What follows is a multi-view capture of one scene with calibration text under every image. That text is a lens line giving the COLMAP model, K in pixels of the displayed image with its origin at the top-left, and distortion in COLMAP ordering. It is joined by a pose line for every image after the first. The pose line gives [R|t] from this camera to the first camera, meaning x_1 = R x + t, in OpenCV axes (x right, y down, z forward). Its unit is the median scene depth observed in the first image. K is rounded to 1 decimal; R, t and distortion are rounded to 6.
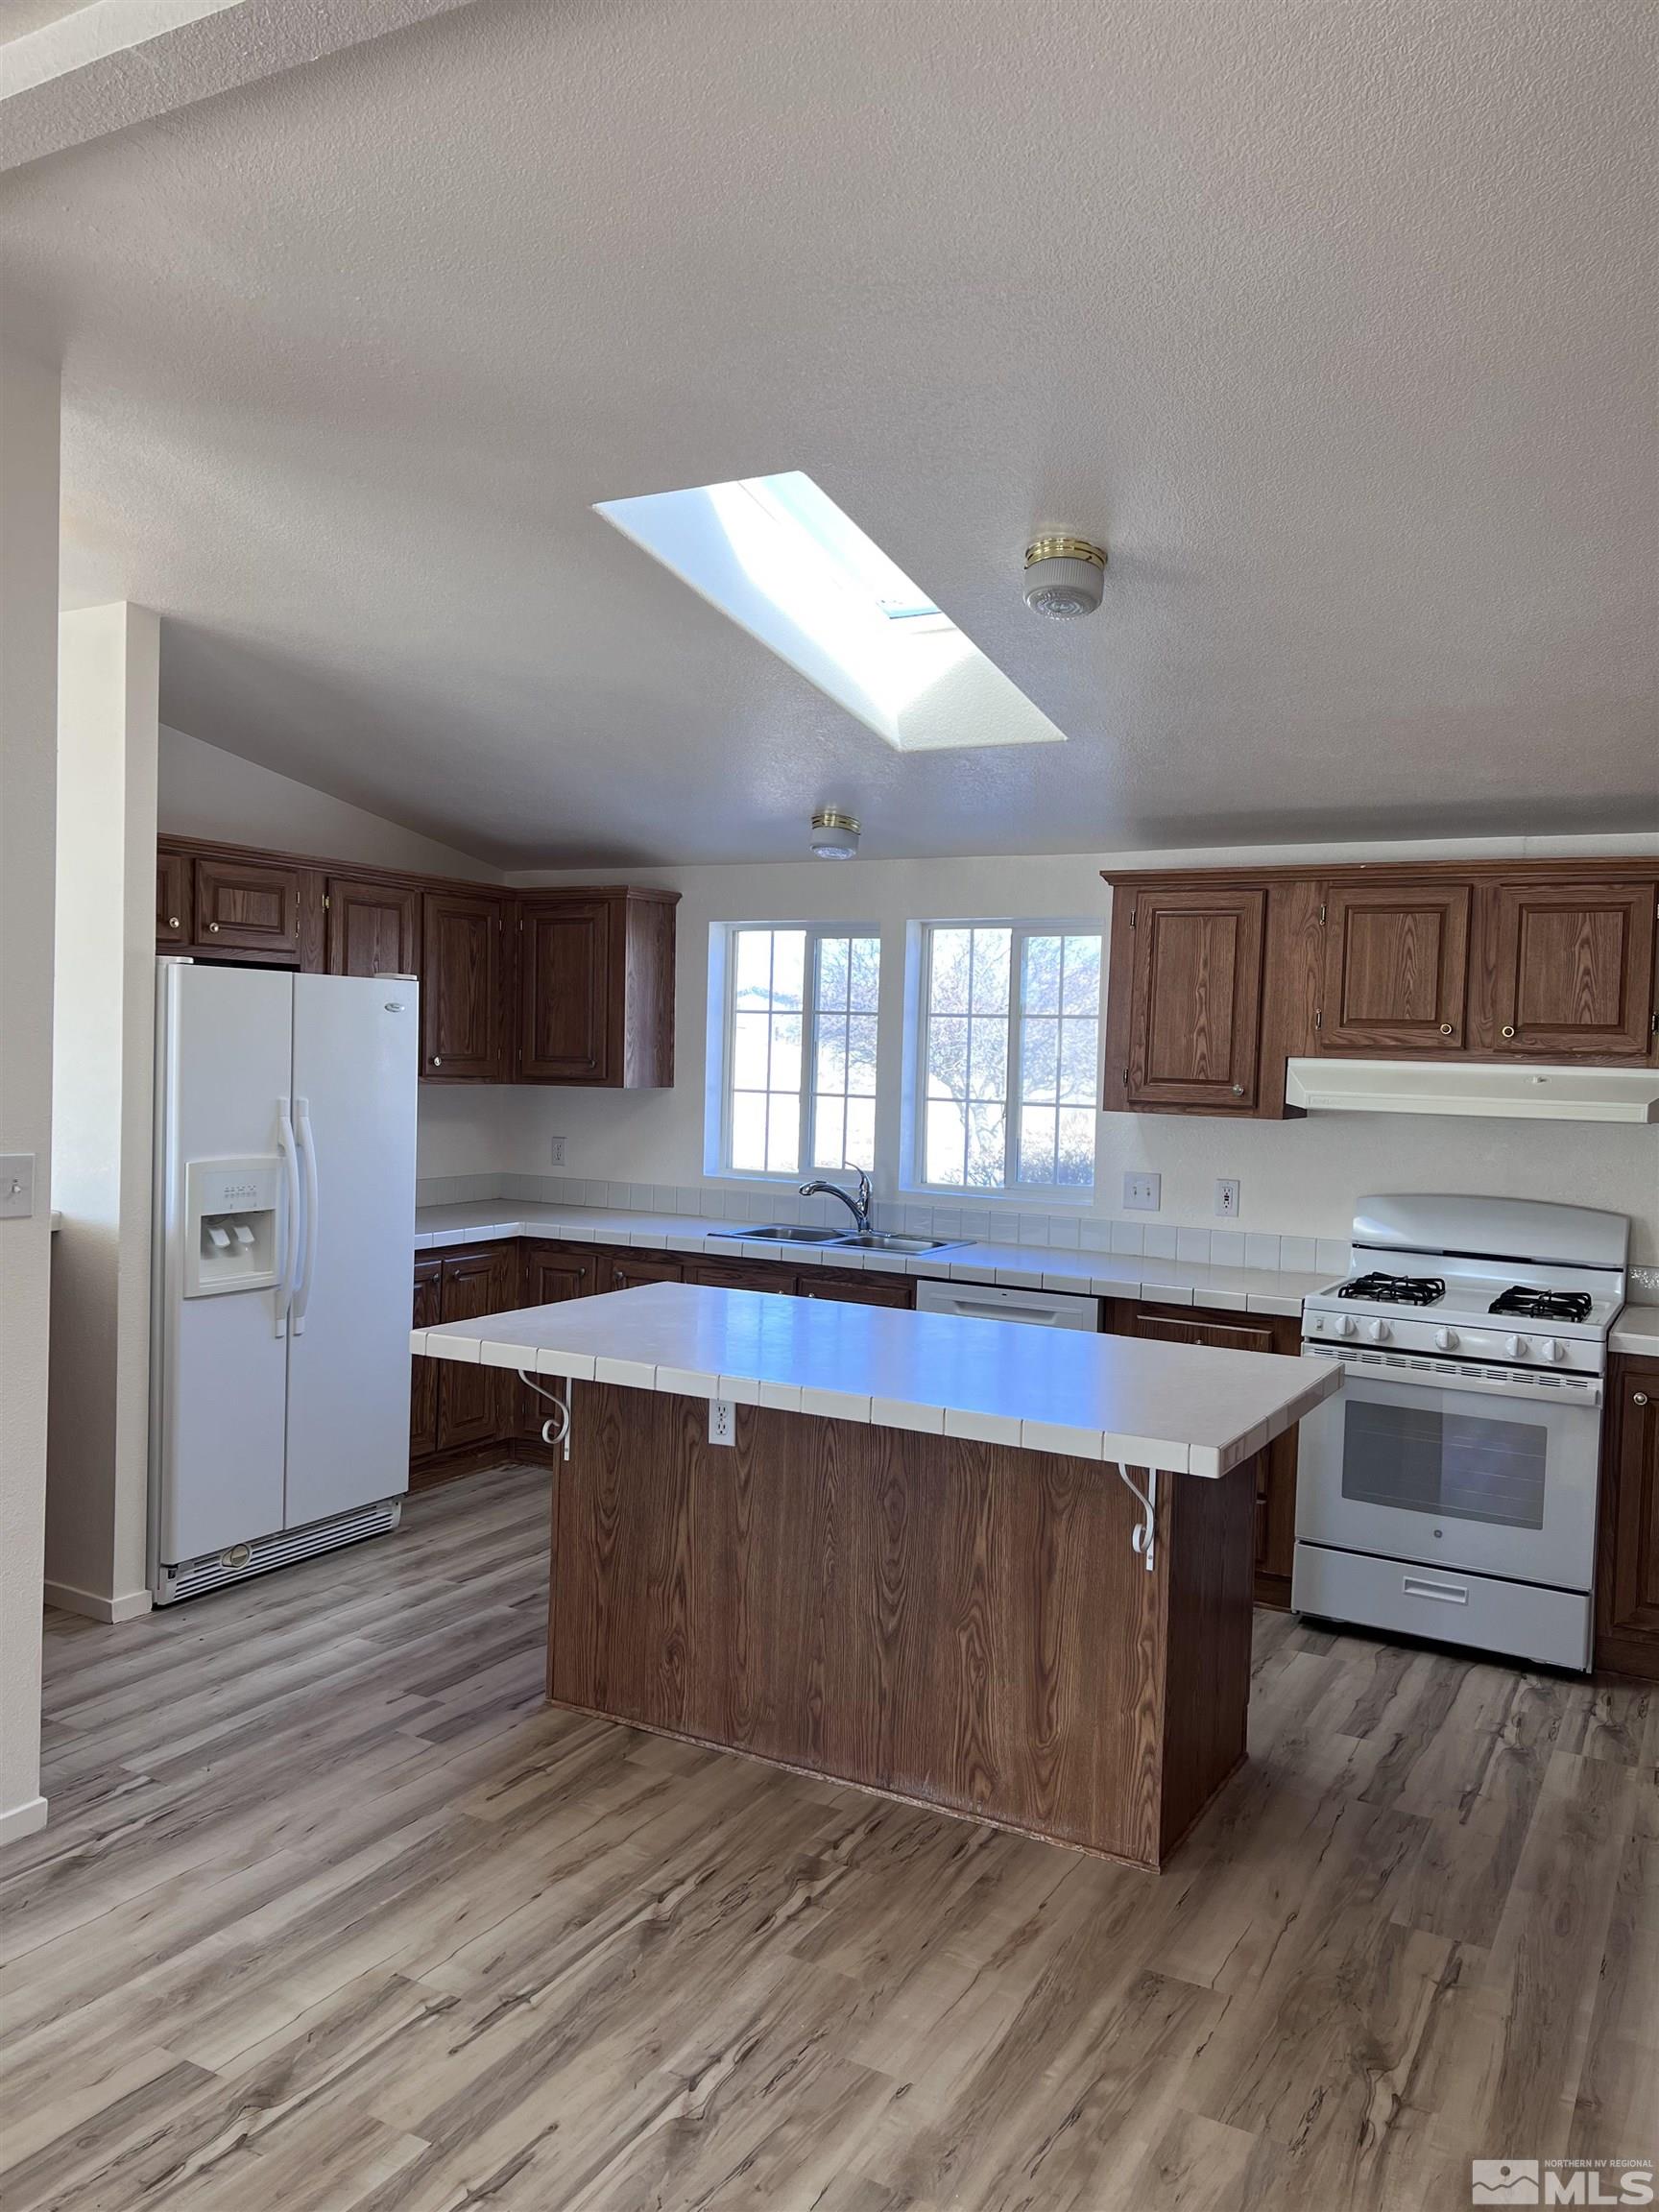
lens RADIAL K [[1661.8, 0, 829.5], [0, 1661.8, 1106.0], [0, 0, 1]] dist [0.056672, -0.068860]
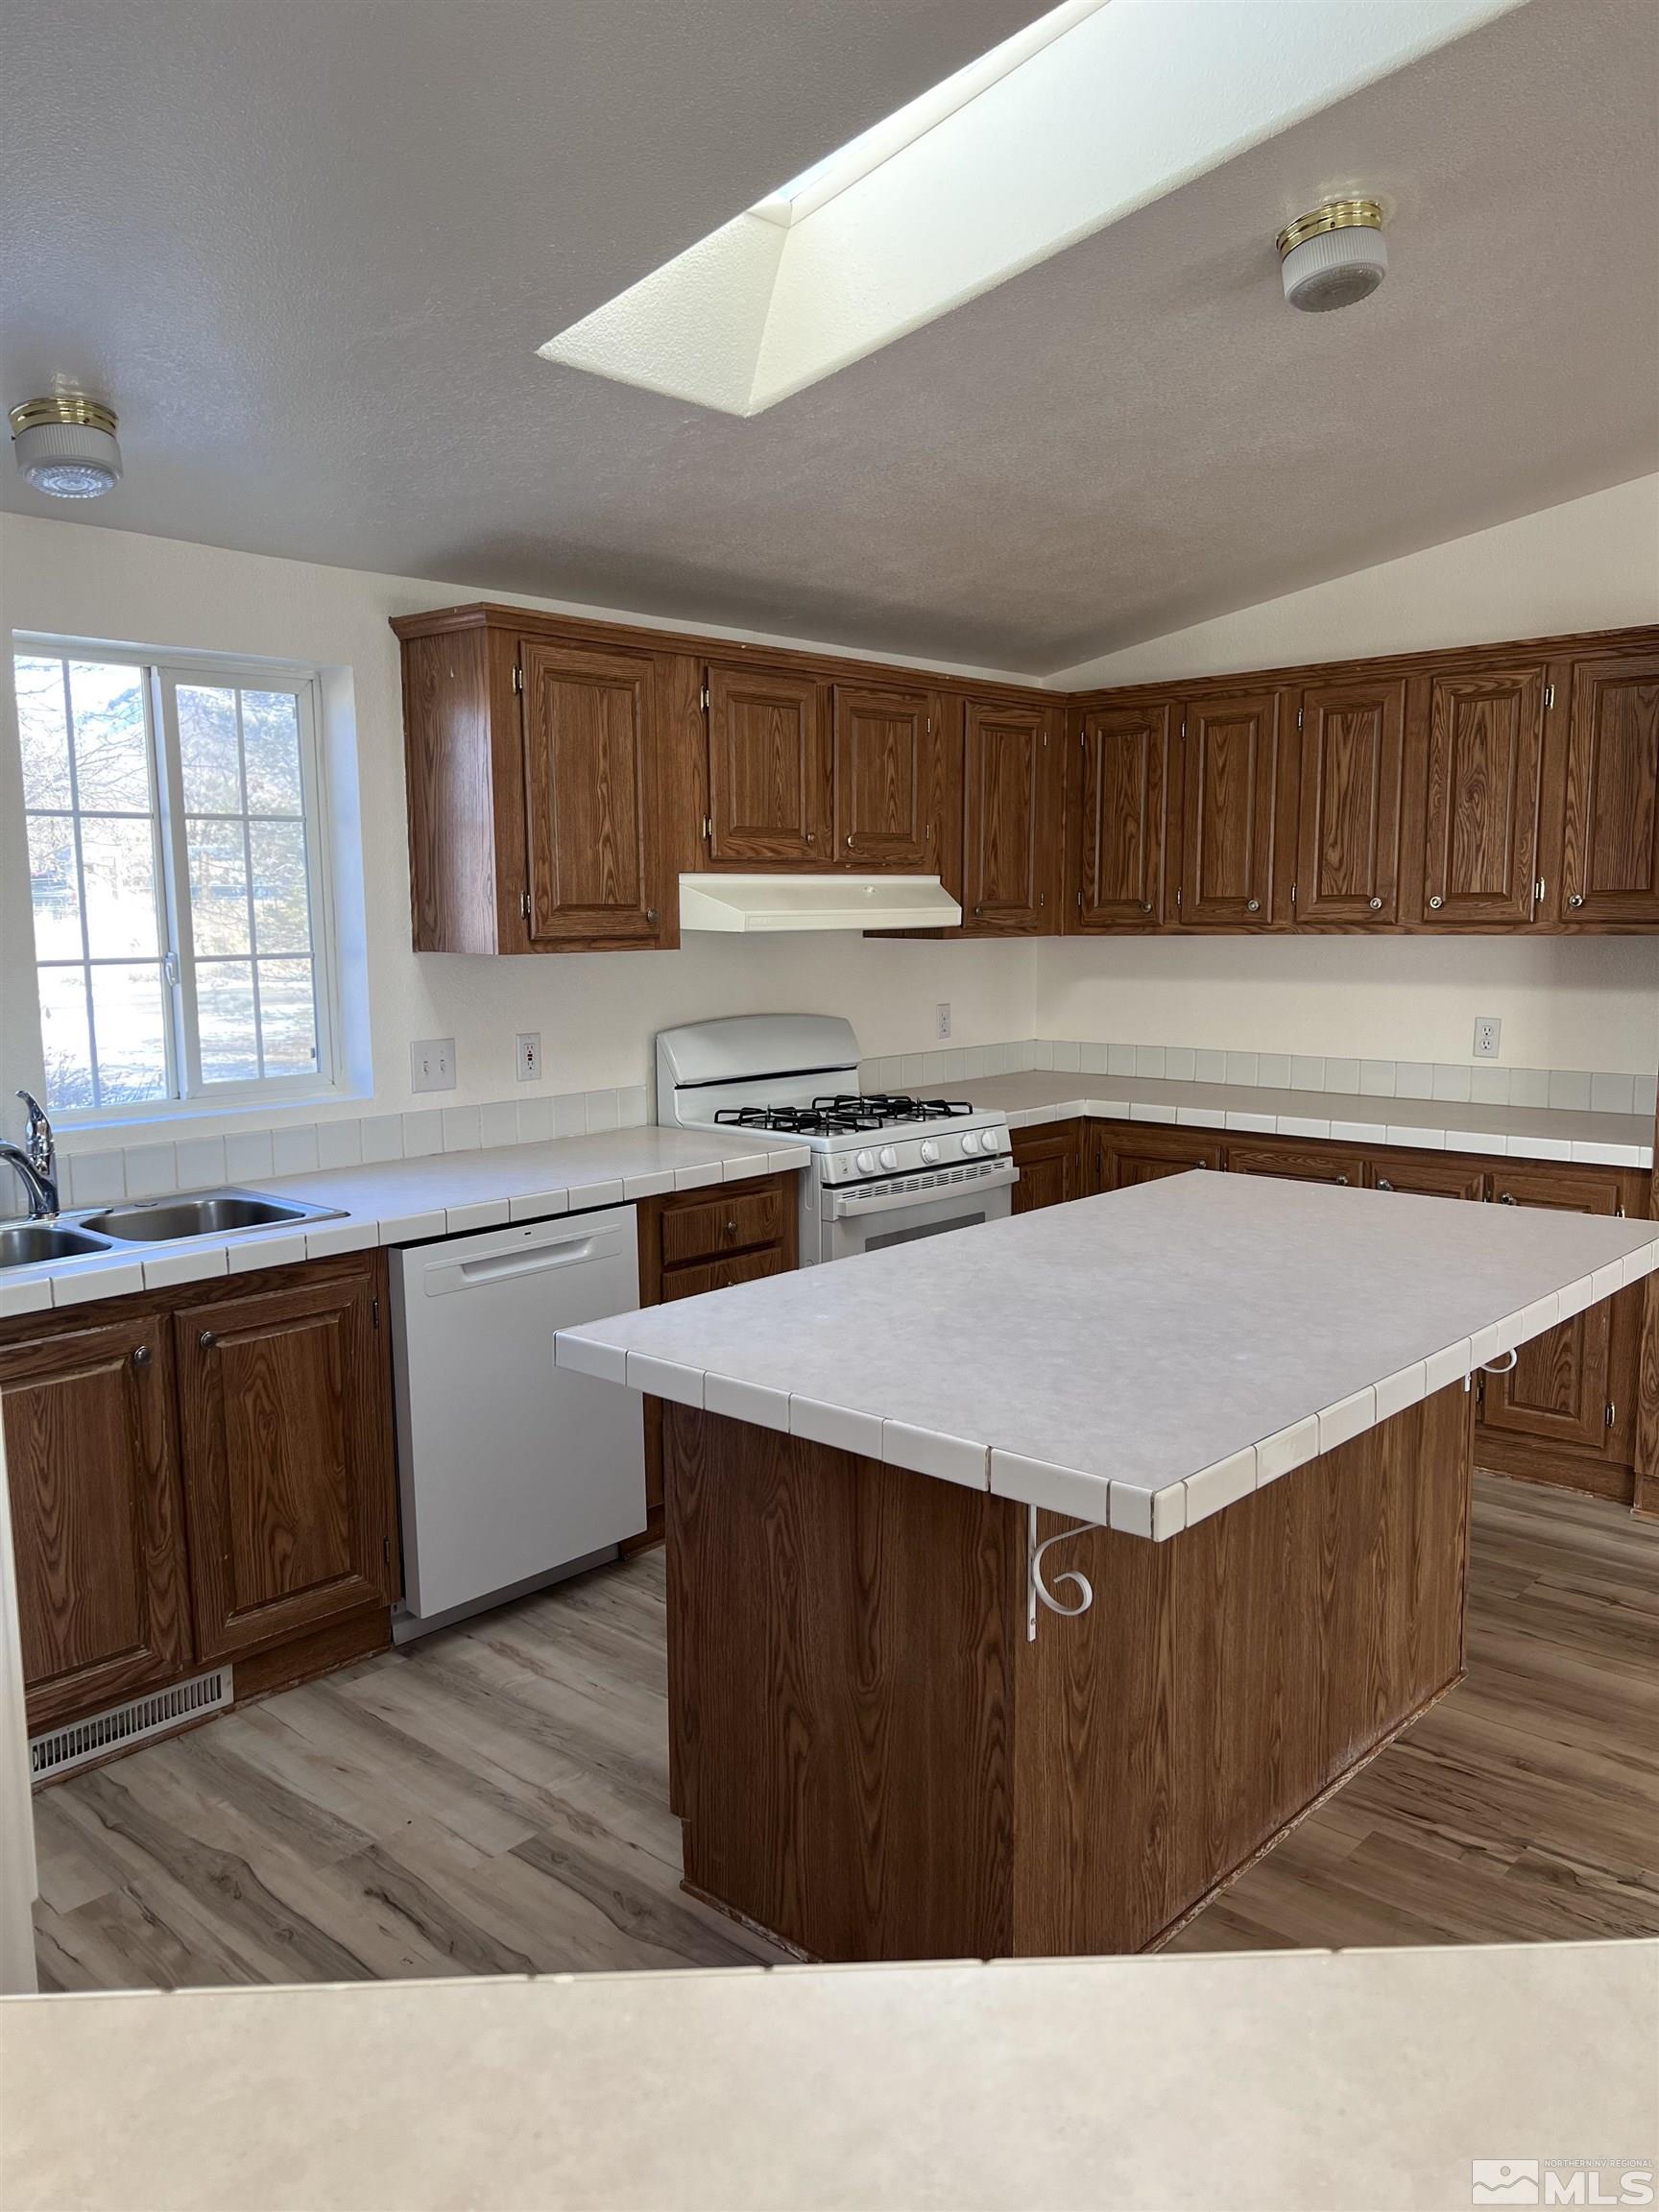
lens RADIAL K [[1638.2, 0, 785.7], [0, 1638.2, 1154.0], [0, 0, 1]] dist [0.105164, -0.140615]
pose [[0.227752, -0.180687, 0.956808, -0.536725], [0.048929, 0.983515, 0.174083, -0.032178], [-0.972489, 0.007167, 0.232838, 0.773417]]
